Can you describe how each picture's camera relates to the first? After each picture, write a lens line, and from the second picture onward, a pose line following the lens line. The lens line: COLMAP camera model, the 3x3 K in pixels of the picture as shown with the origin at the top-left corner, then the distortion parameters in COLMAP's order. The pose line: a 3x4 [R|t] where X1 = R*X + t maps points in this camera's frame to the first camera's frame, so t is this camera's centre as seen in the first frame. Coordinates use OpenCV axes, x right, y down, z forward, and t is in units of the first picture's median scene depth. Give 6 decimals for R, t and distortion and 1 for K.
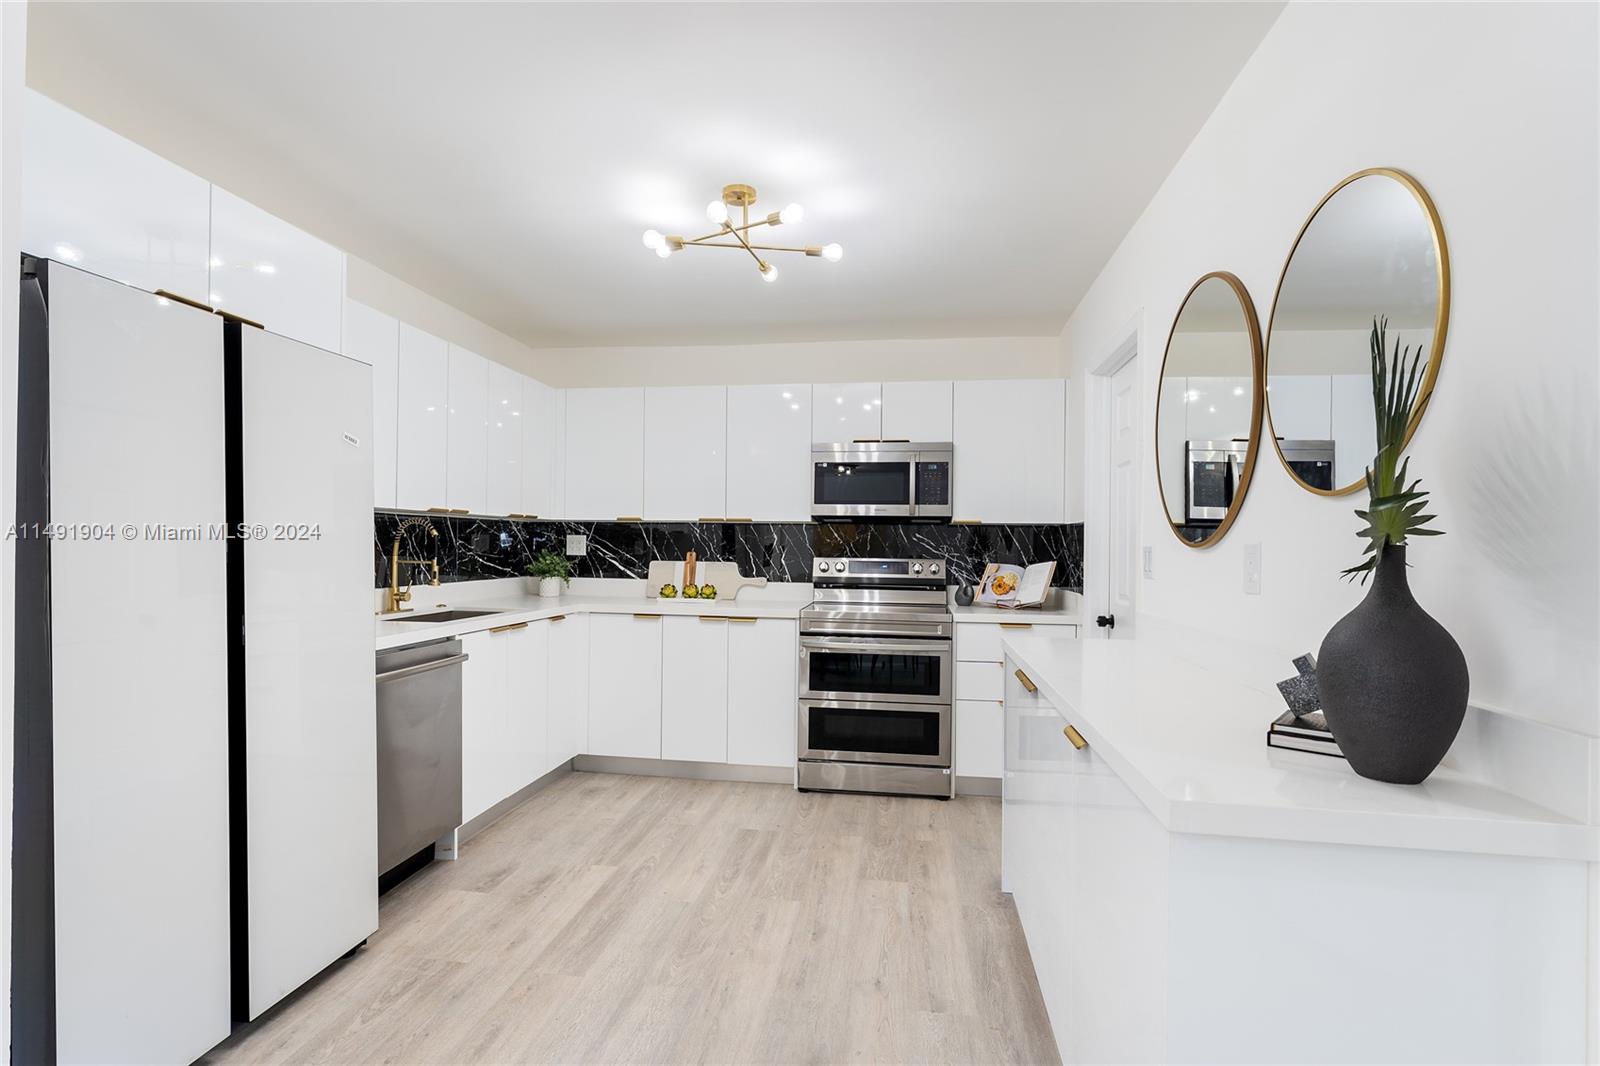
lens RADIAL K [[764.4, 0, 841.1], [0, 764.4, 537.6], [0, 0, 1]] dist [-0.002838, 0.000045]
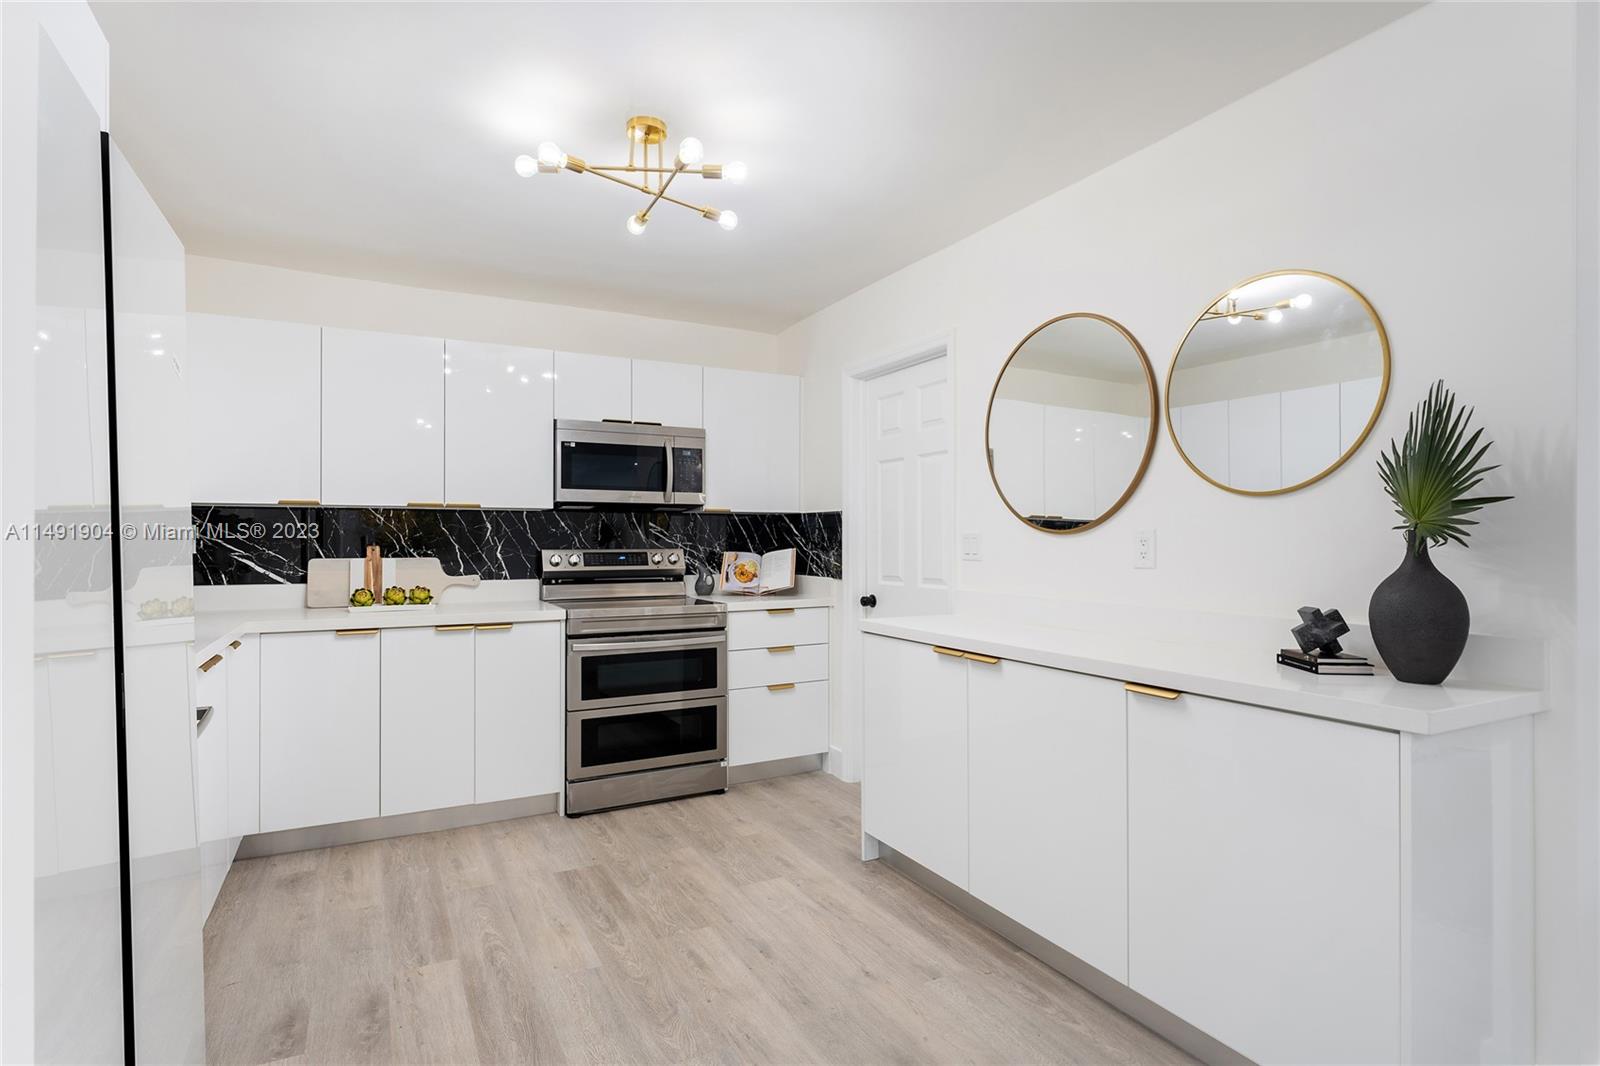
lens RADIAL K [[764.4, 0, 811.8], [0, 764.4, 532.1], [0, 0, 1]] dist [-0.002838, 0.000045]
pose [[0.816975, -0.008111, 0.576616, -0.325348], [0.002004, 0.999935, 0.011226, -0.003732], [-0.576670, -0.008016, 0.816938, 0.127507]]
